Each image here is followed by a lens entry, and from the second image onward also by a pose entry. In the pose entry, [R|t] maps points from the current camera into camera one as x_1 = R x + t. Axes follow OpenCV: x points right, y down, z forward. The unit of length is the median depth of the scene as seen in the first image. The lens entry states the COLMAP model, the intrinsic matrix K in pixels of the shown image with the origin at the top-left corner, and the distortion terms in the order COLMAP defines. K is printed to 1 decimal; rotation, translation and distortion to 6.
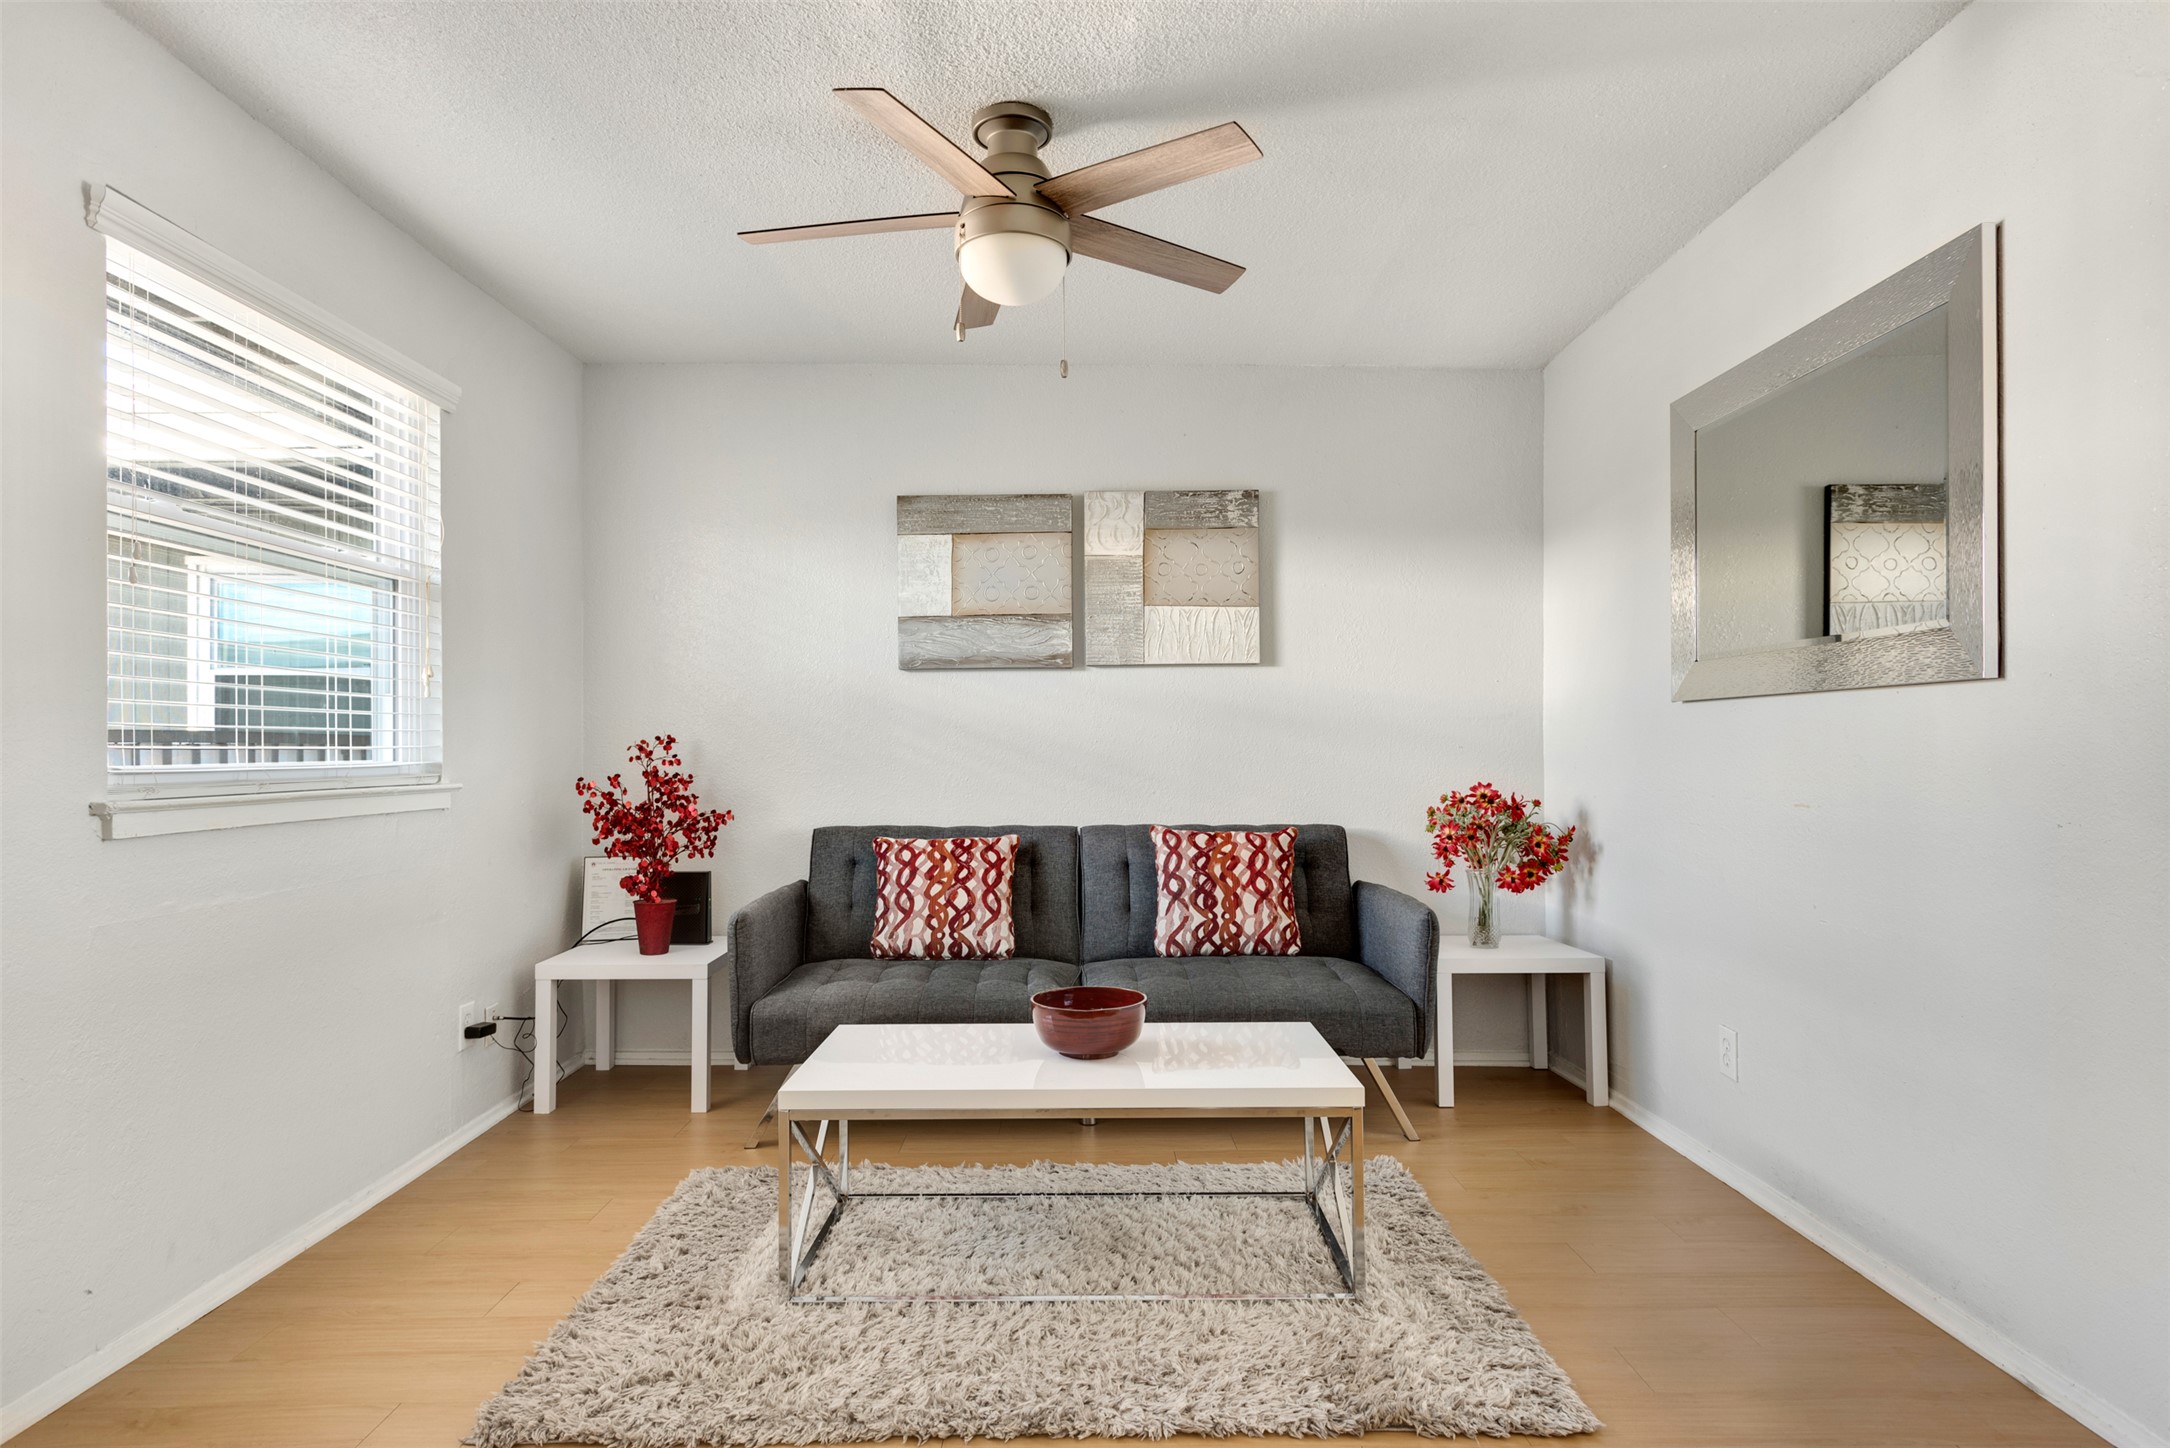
lens RADIAL K [[1029.7, 0, 1085.0], [0, 1029.7, 724.0], [0, 0, 1]] dist [0.002043, 0.000350]
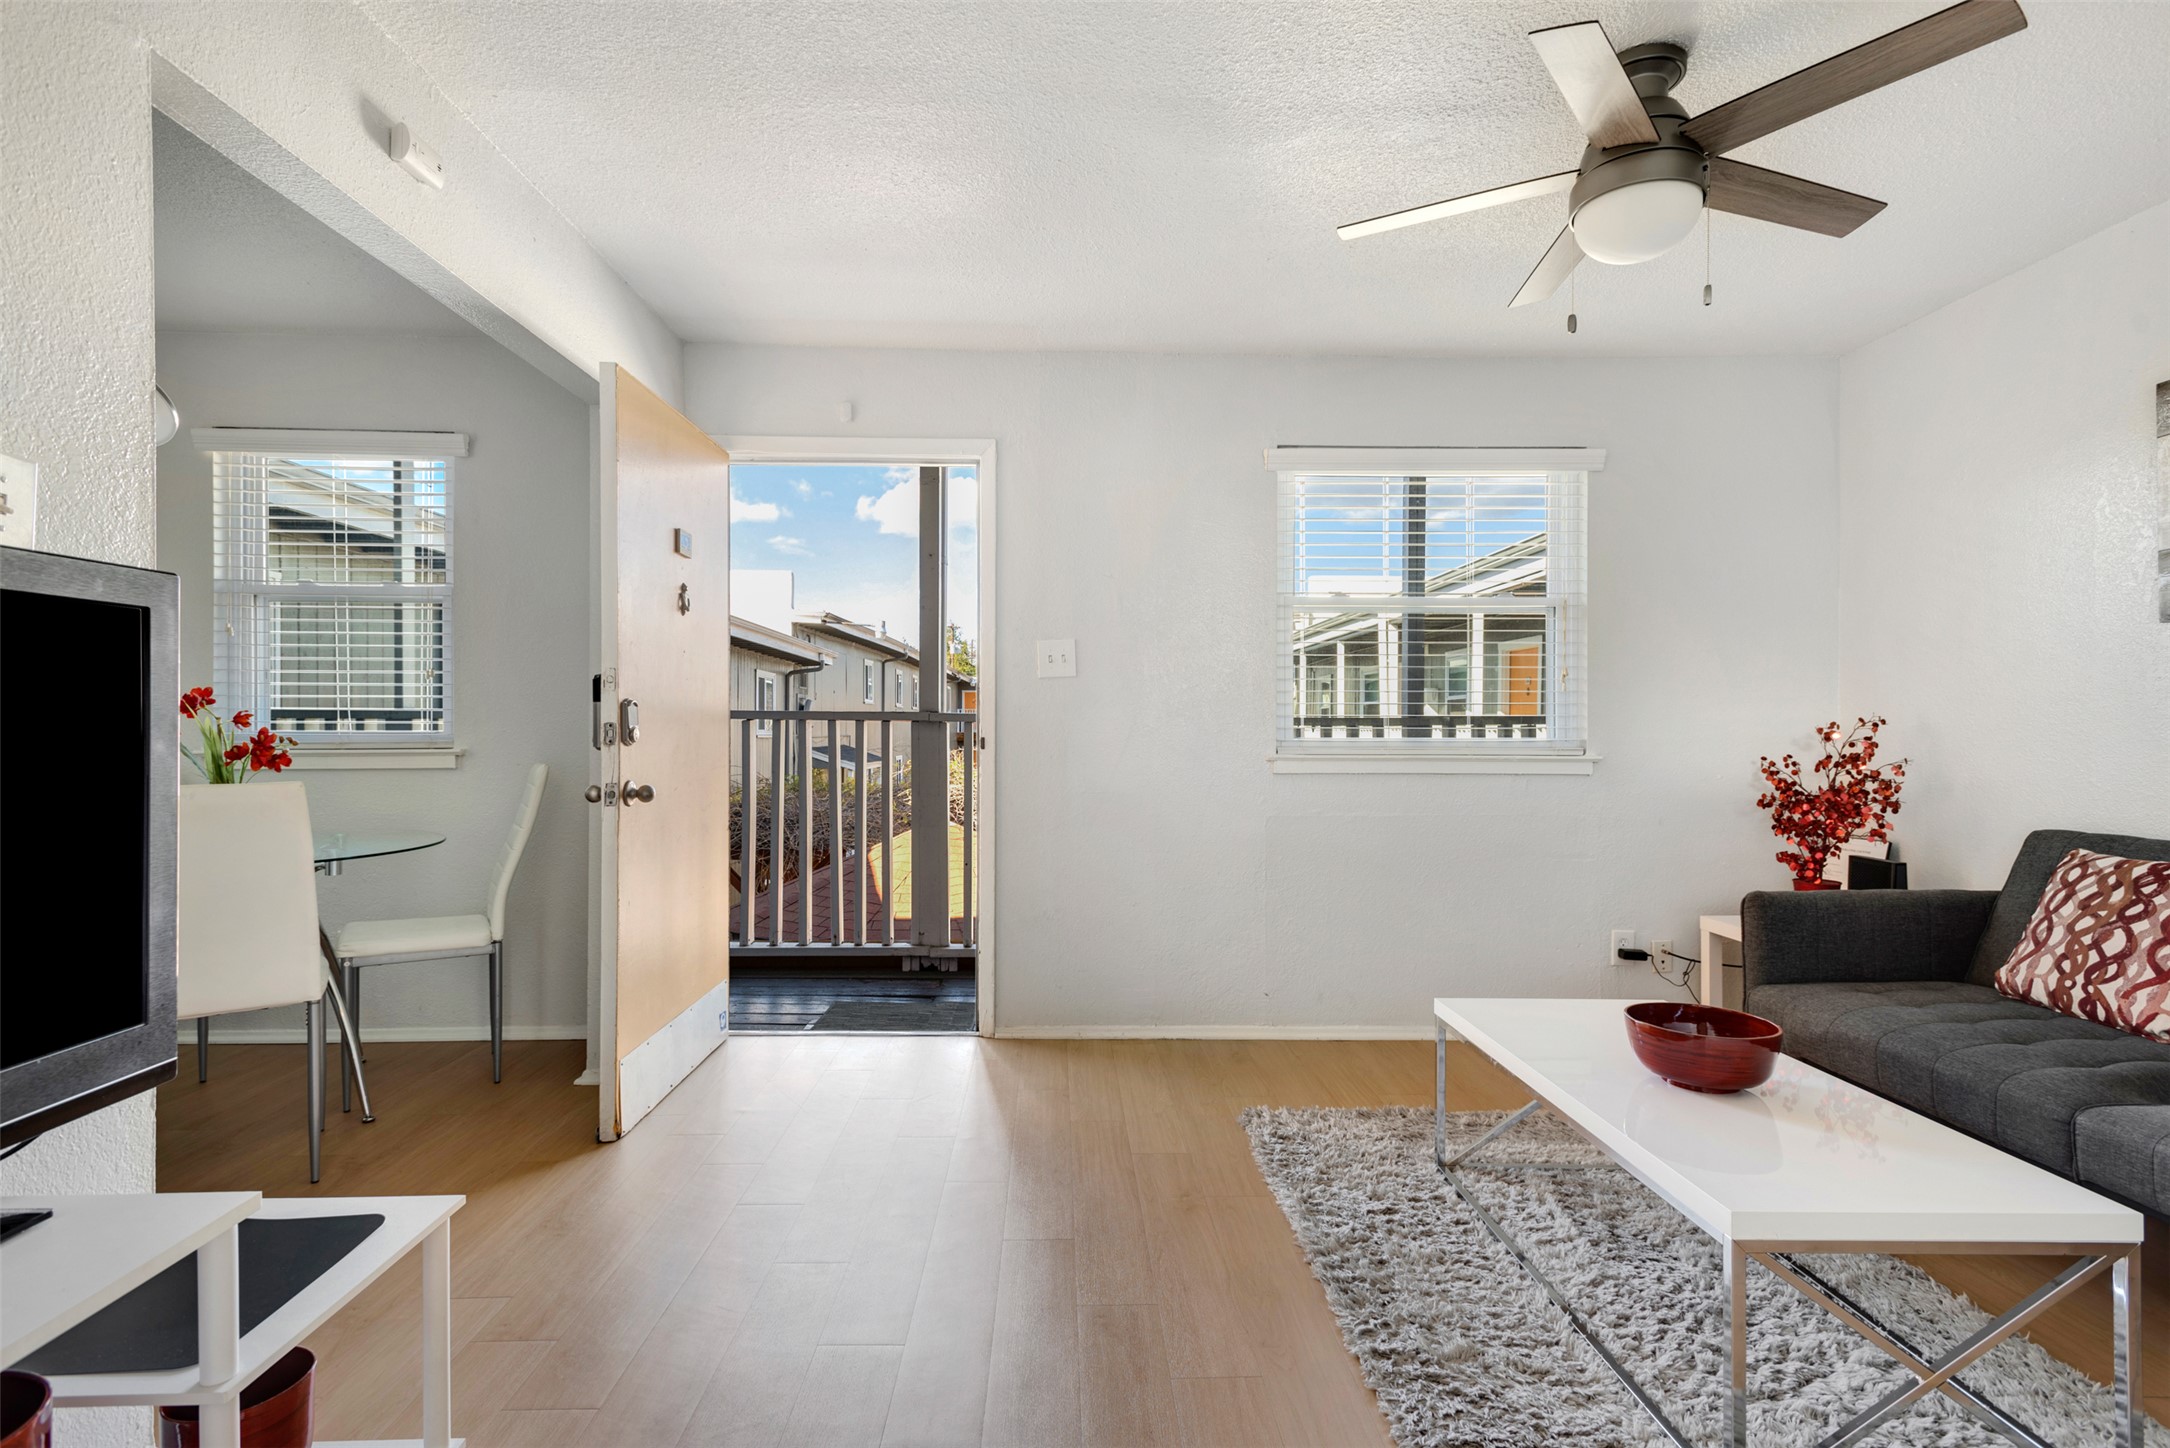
lens RADIAL K [[1029.7, 0, 1085.0], [0, 1029.7, 724.0], [0, 0, 1]] dist [0.002043, 0.000350]
pose [[0.022395, -0.000599, -0.999749, 0.586378], [0.021940, 0.999759, -0.000108, 0.002637], [0.999508, -0.021932, 0.022403, 0.277996]]
